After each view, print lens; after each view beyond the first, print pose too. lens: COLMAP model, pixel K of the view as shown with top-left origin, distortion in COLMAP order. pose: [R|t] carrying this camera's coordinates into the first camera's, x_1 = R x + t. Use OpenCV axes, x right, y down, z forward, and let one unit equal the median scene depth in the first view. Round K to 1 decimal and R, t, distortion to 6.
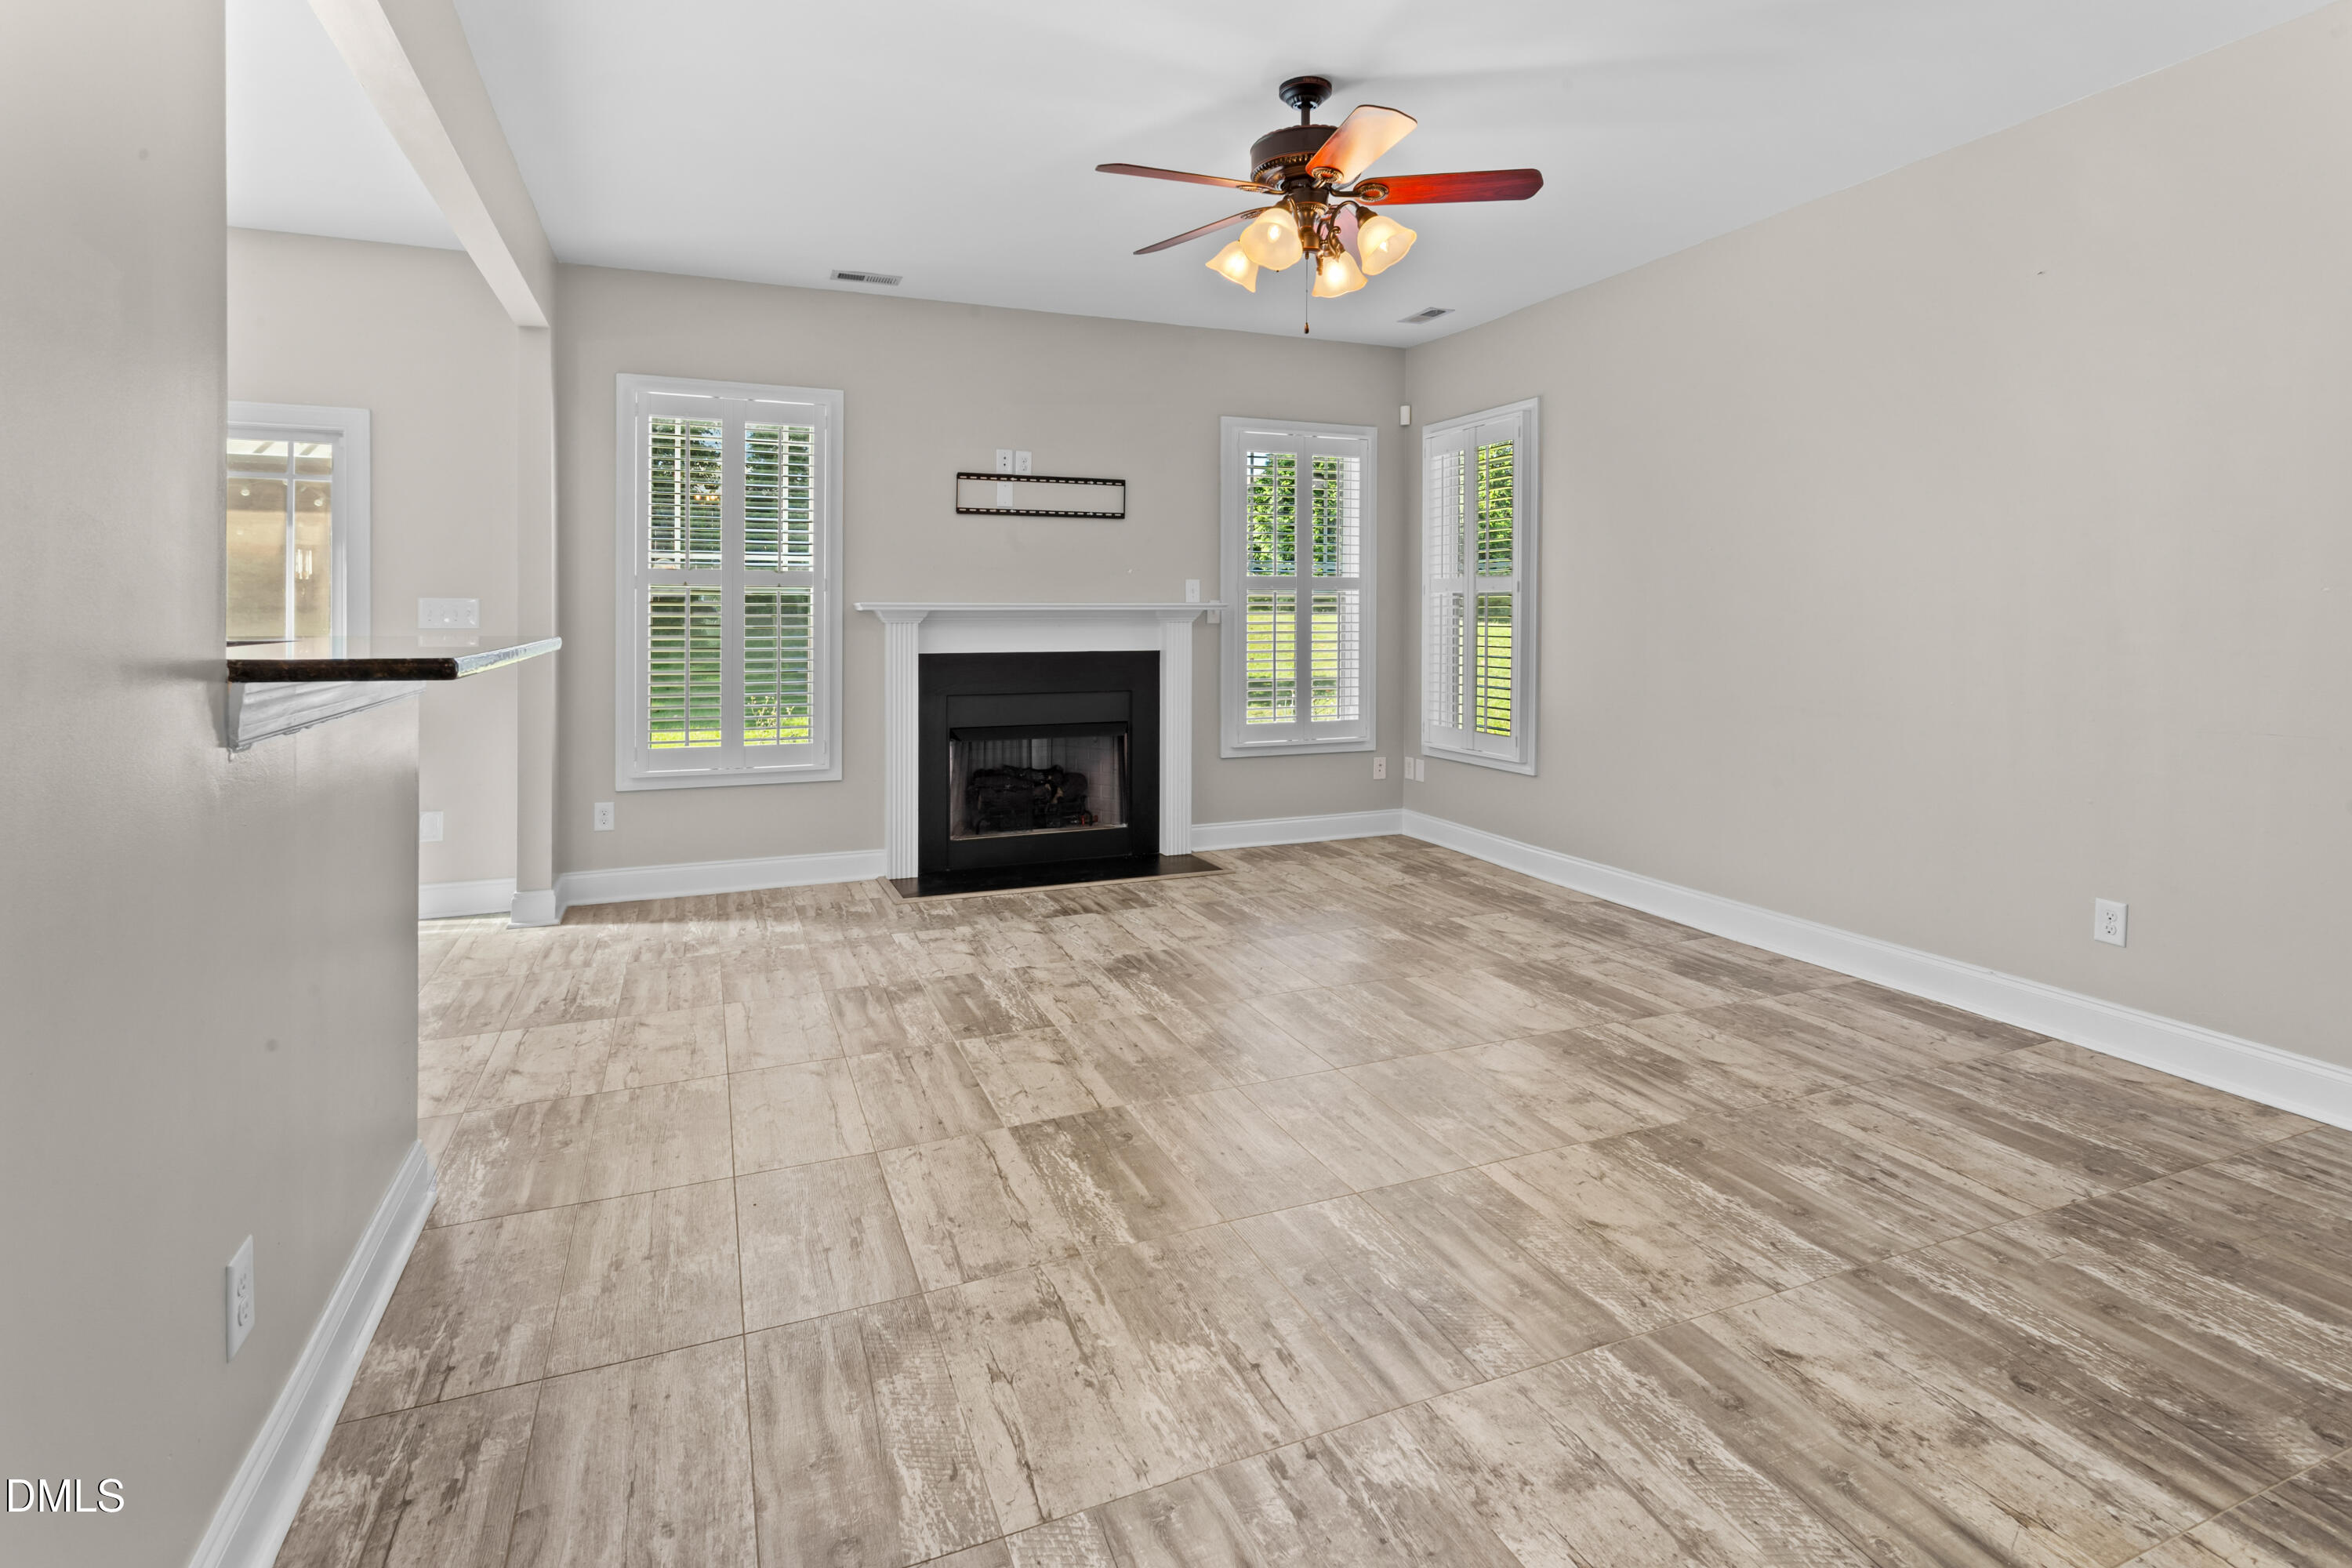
lens RADIAL K [[1149.8, 0, 1177.7], [0, 1149.8, 613.8], [0, 0, 1]] dist [-0.001404, 0.001728]
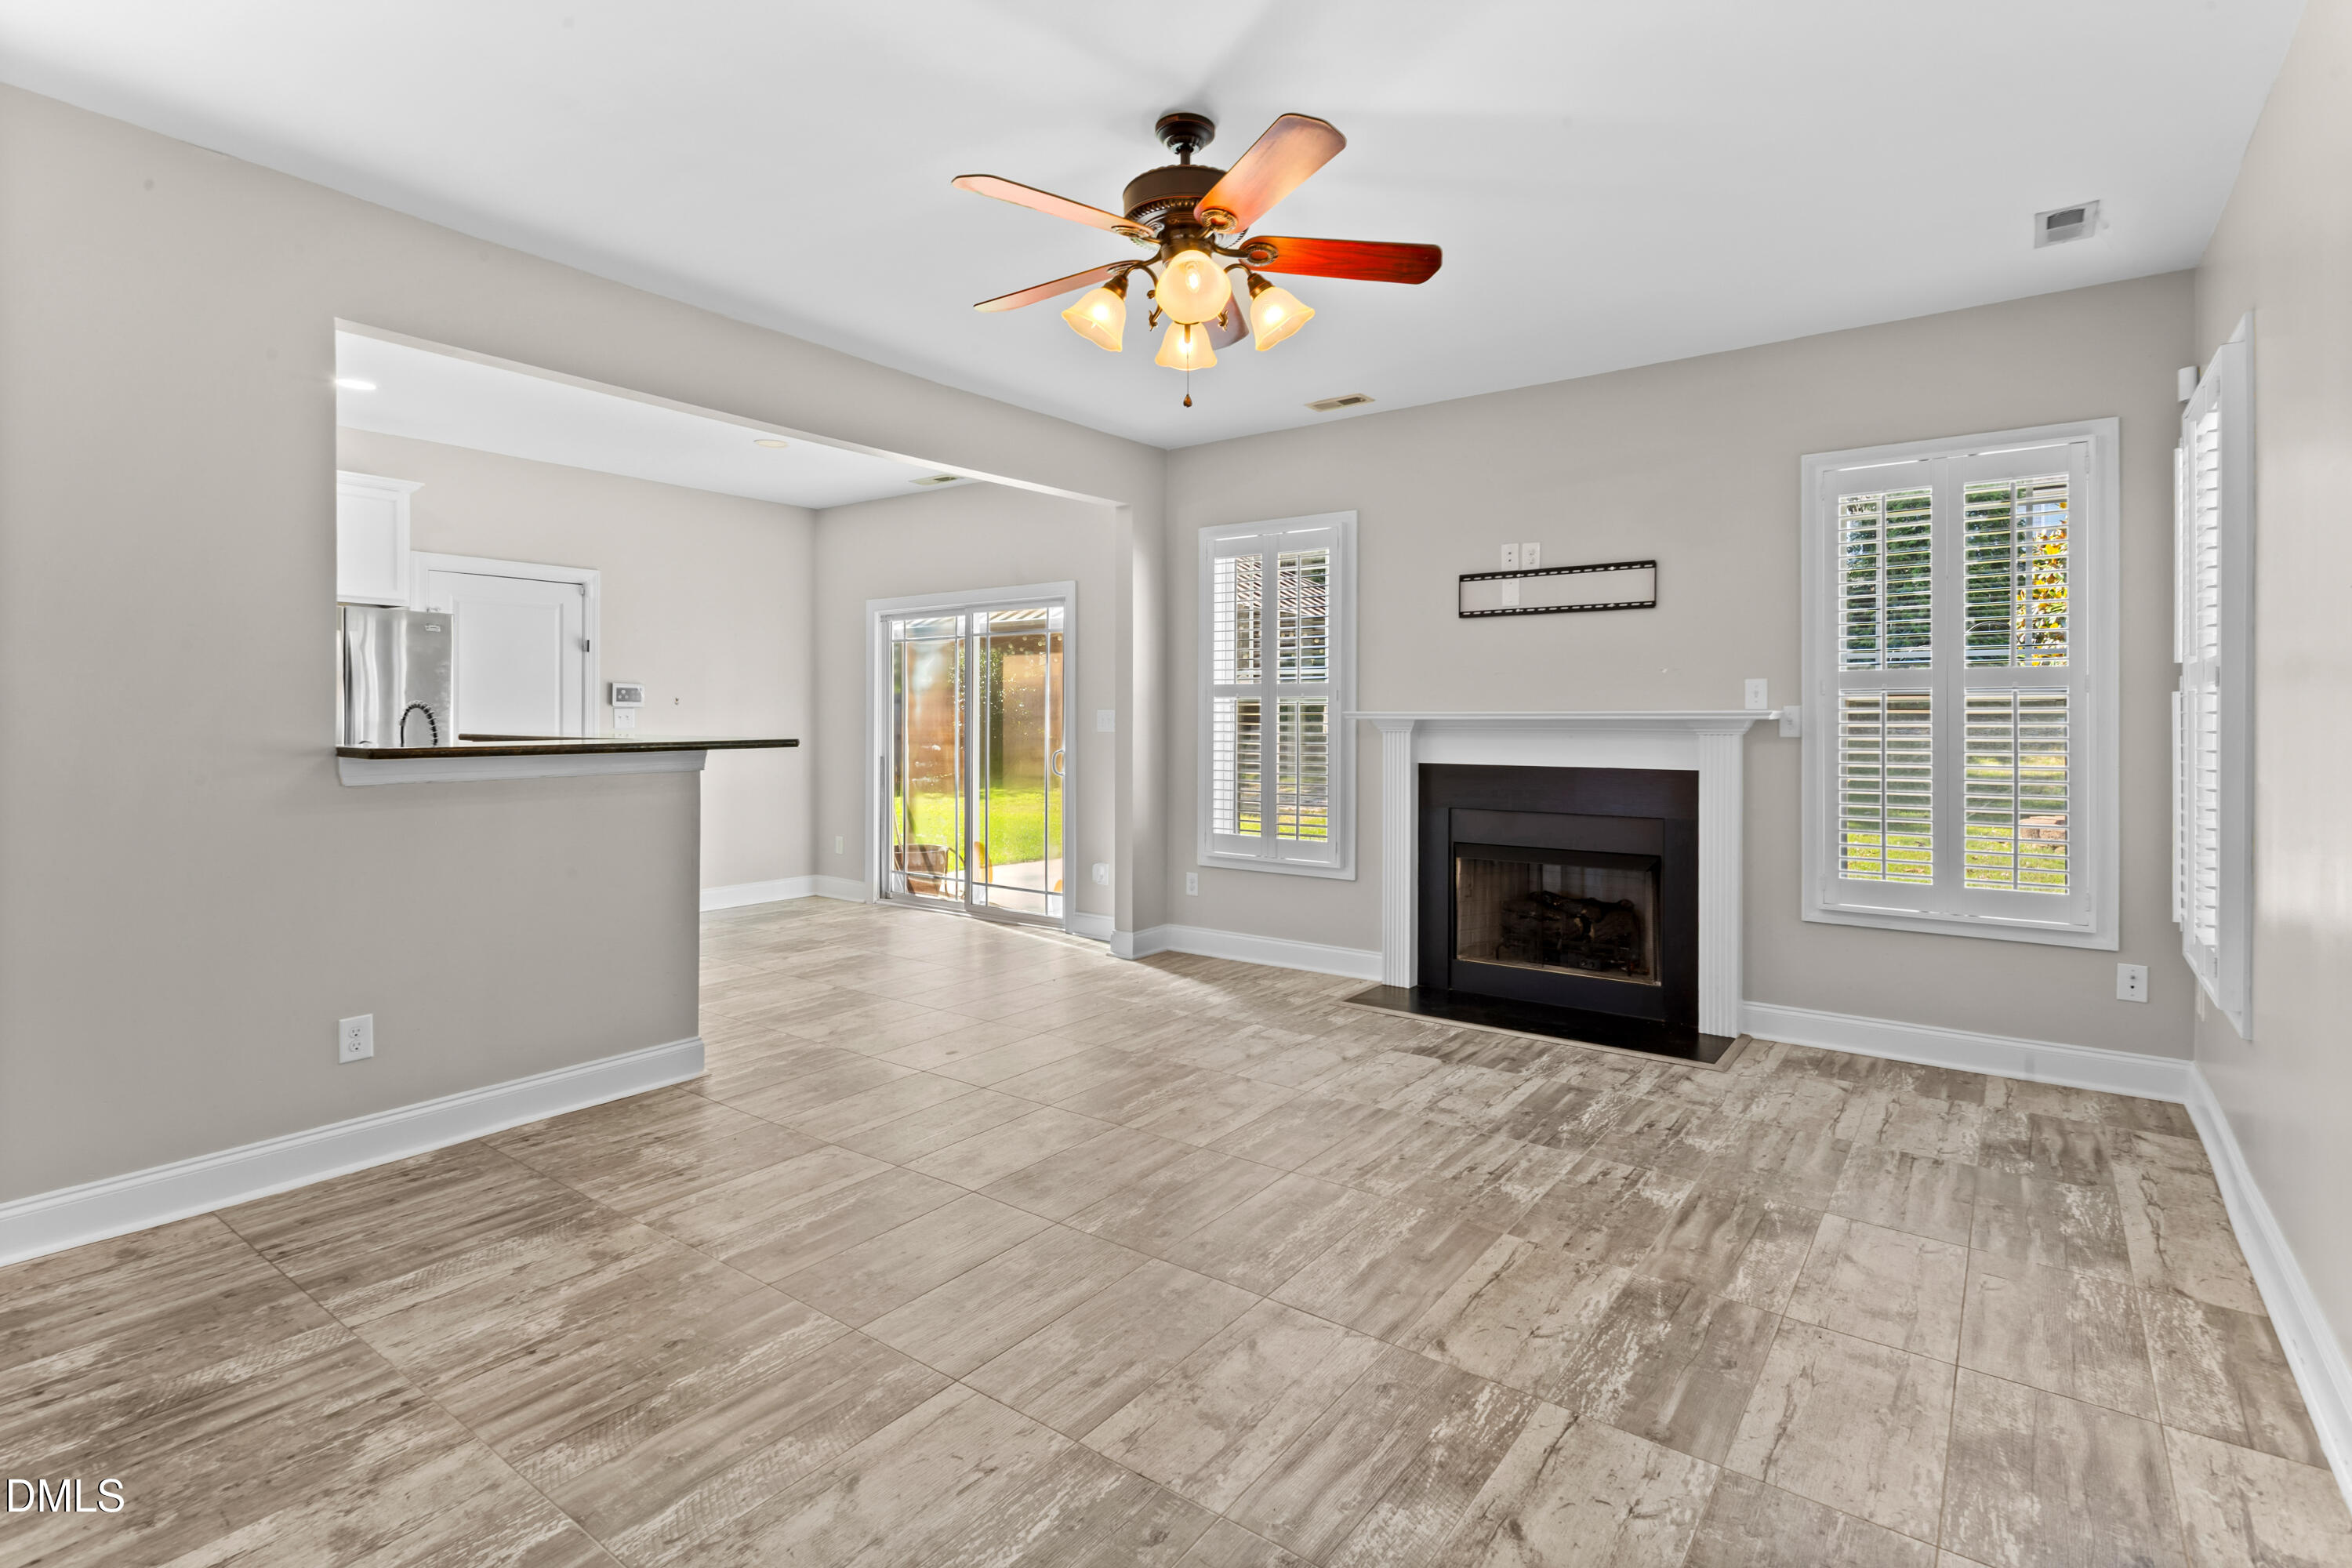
lens RADIAL K [[1149.8, 0, 1280.3], [0, 1149.8, 719.7], [0, 0, 1]] dist [-0.001404, 0.001728]
pose [[0.529681, 0.001785, -0.848195, 0.565840], [-0.000604, 0.999998, 0.001727, -0.004783], [0.848196, -0.000403, 0.529682, 0.385485]]
